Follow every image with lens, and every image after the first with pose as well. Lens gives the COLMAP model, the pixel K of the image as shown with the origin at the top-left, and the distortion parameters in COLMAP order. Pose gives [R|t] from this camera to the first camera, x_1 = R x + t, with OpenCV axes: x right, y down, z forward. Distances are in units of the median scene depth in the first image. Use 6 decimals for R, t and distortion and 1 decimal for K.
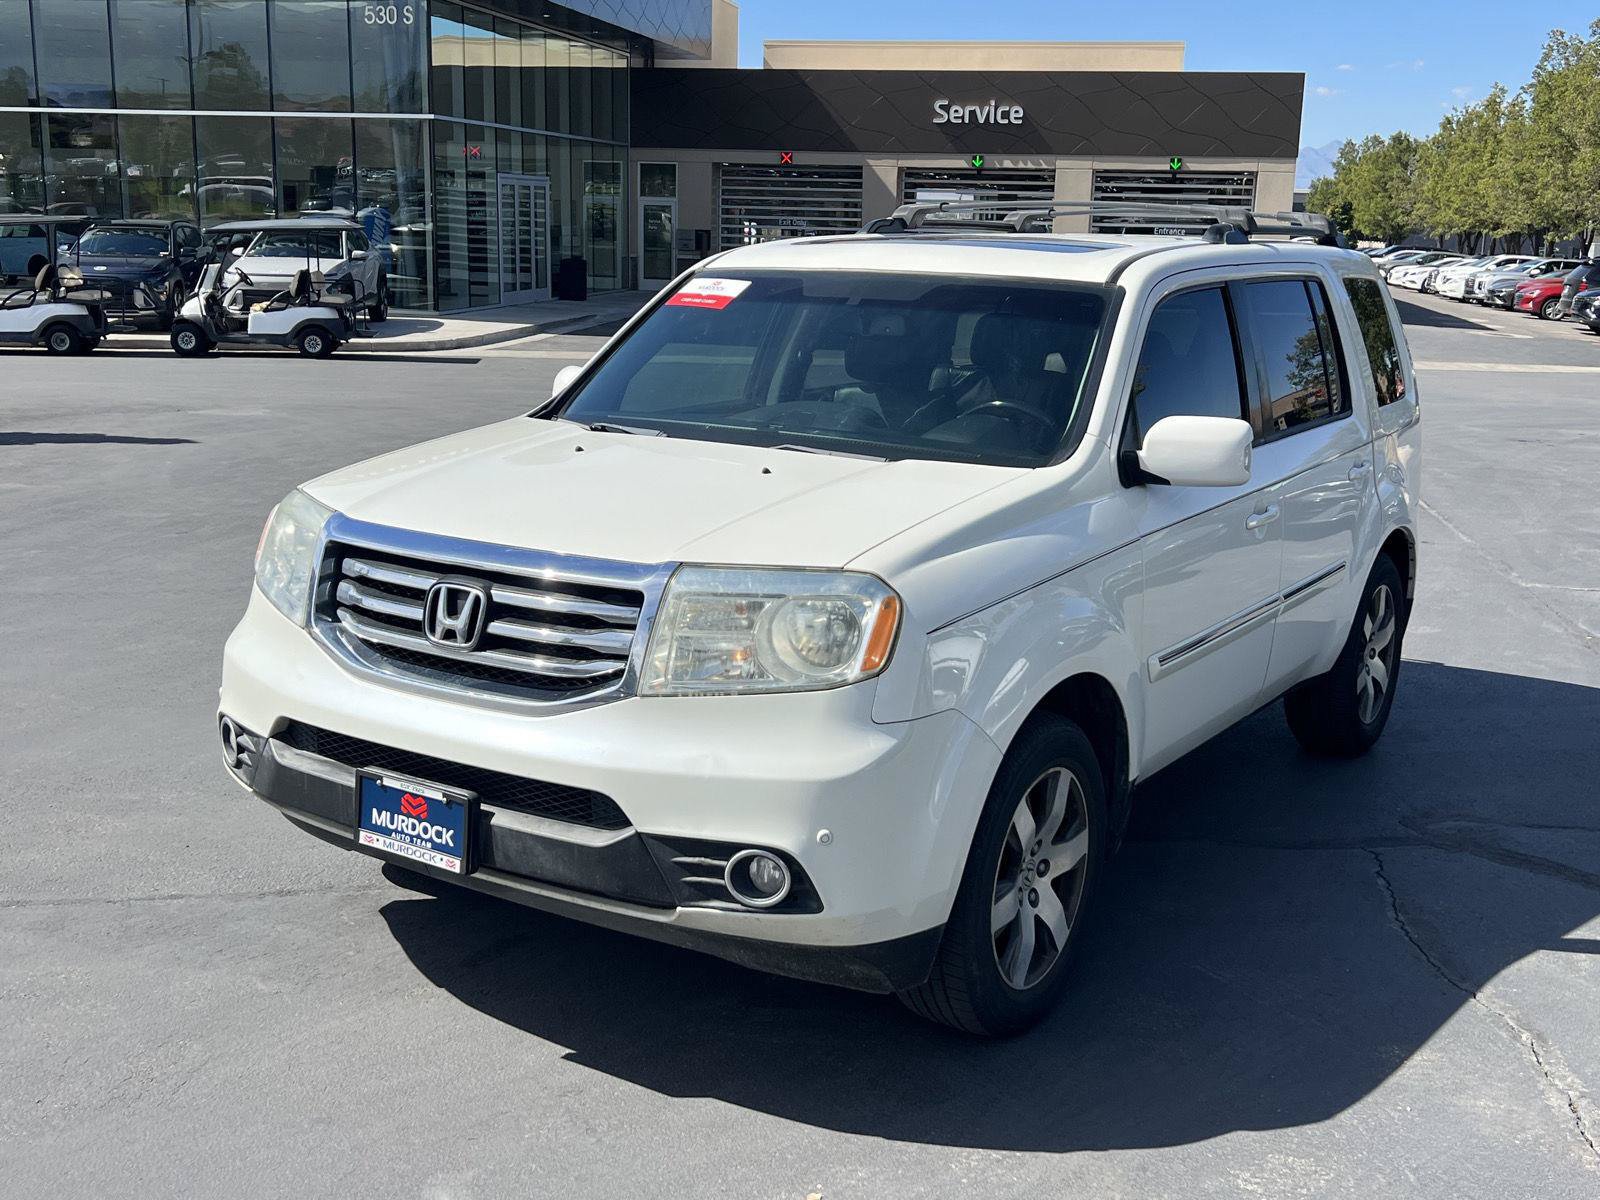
lens RADIAL K [[1726.0, 0, 819.6], [0, 1726.0, 579.1], [0, 0, 1]] dist [0.122503, -0.332978]
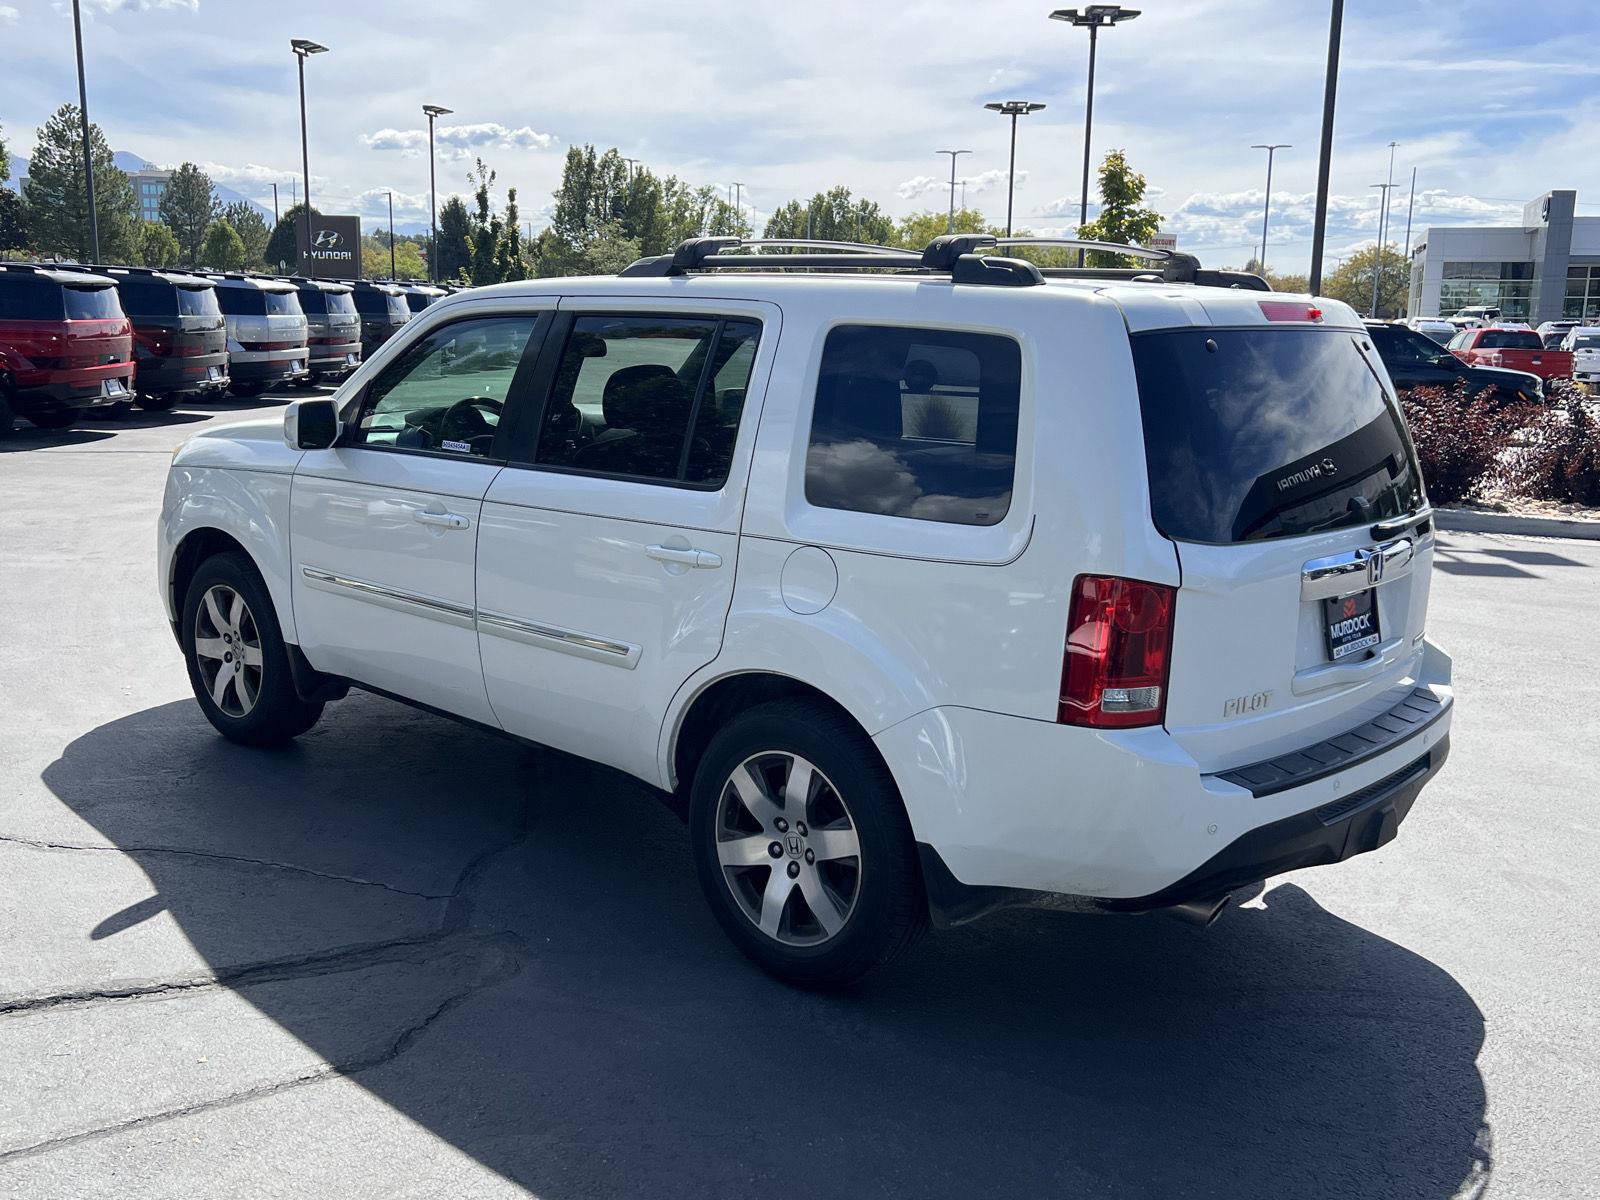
lens RADIAL K [[1553.3, 0, 800.0], [0, 1553.3, 600.0], [0, 0, 1]] dist [0.037765, -0.031709]
pose [[-0.172520, 0.155901, -0.972590, 1.360007], [-0.222960, 0.955587, 0.192725, -0.262090], [0.959440, 0.250097, -0.130098, 1.569905]]
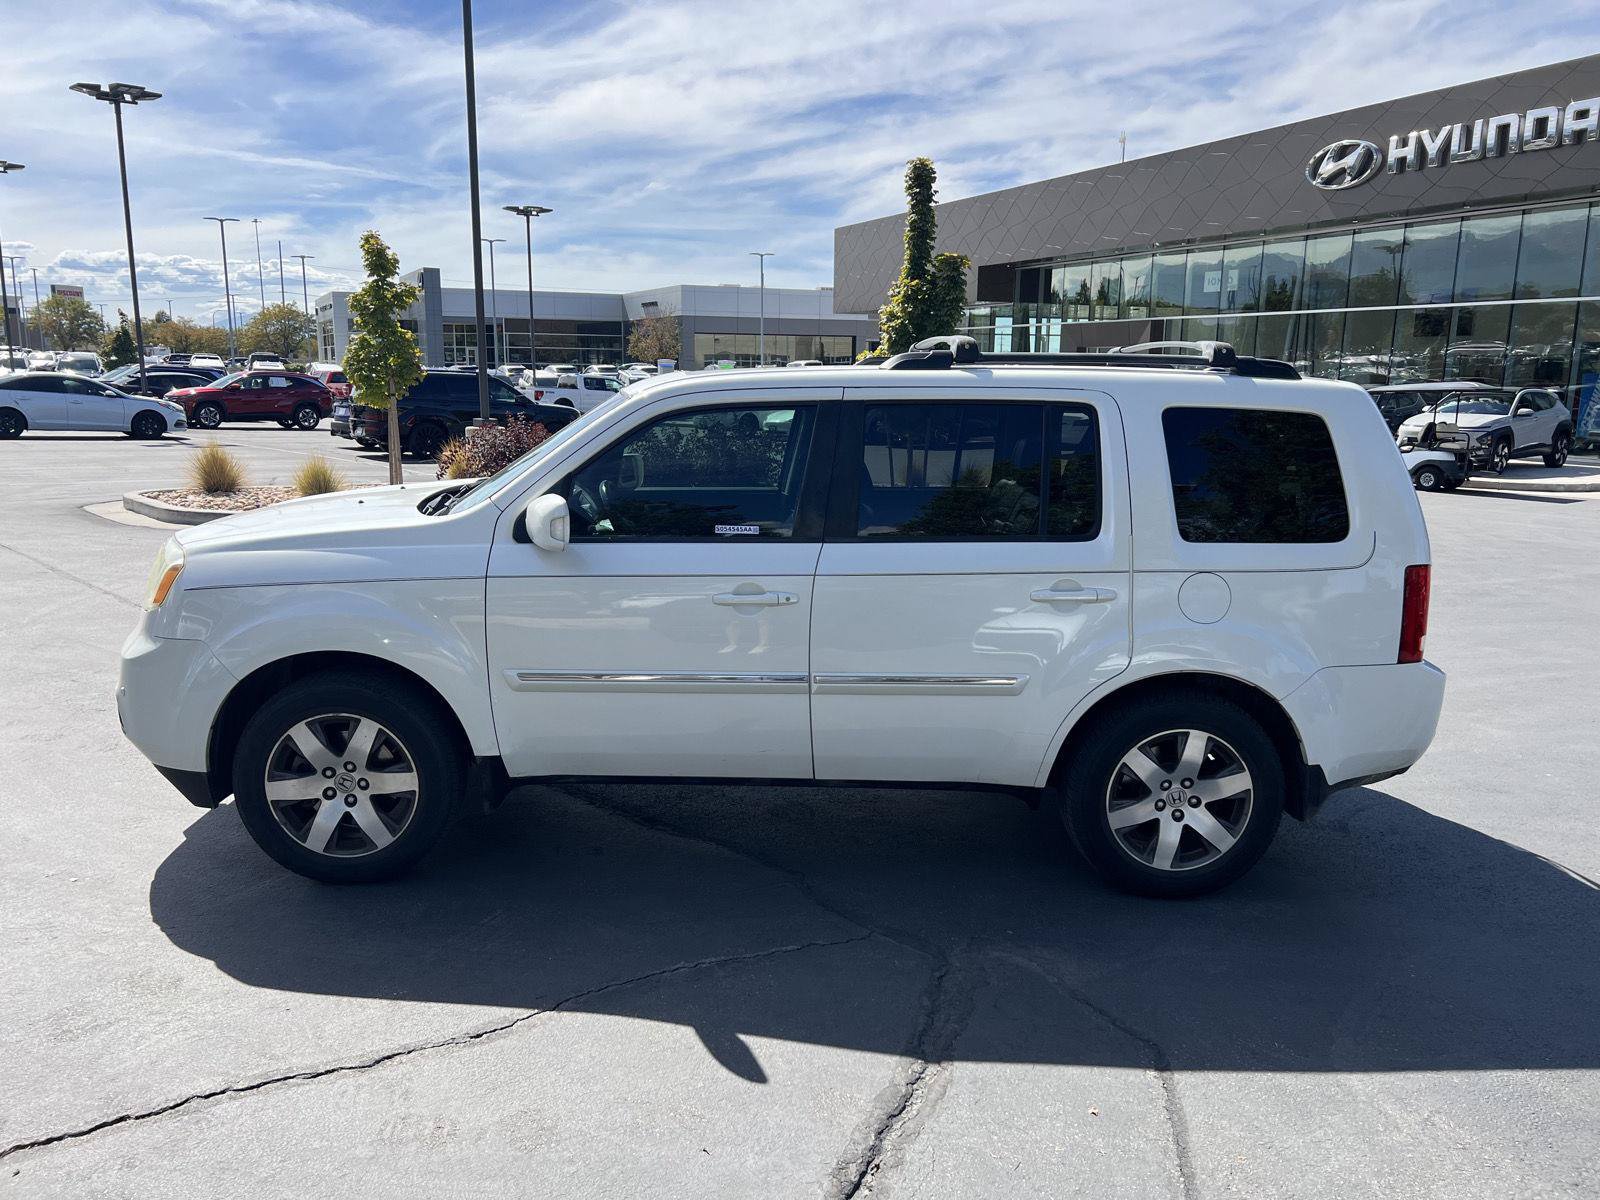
lens RADIAL K [[1213.2, 0, 800.0], [0, 1213.2, 600.0], [0, 0, 1]] dist [0.066370, -0.085101]
pose [[0.563075, 0.138401, -0.814734, 1.080087], [-0.167498, 0.984527, 0.051484, -0.094766], [0.809253, 0.107477, 0.577545, 0.641443]]
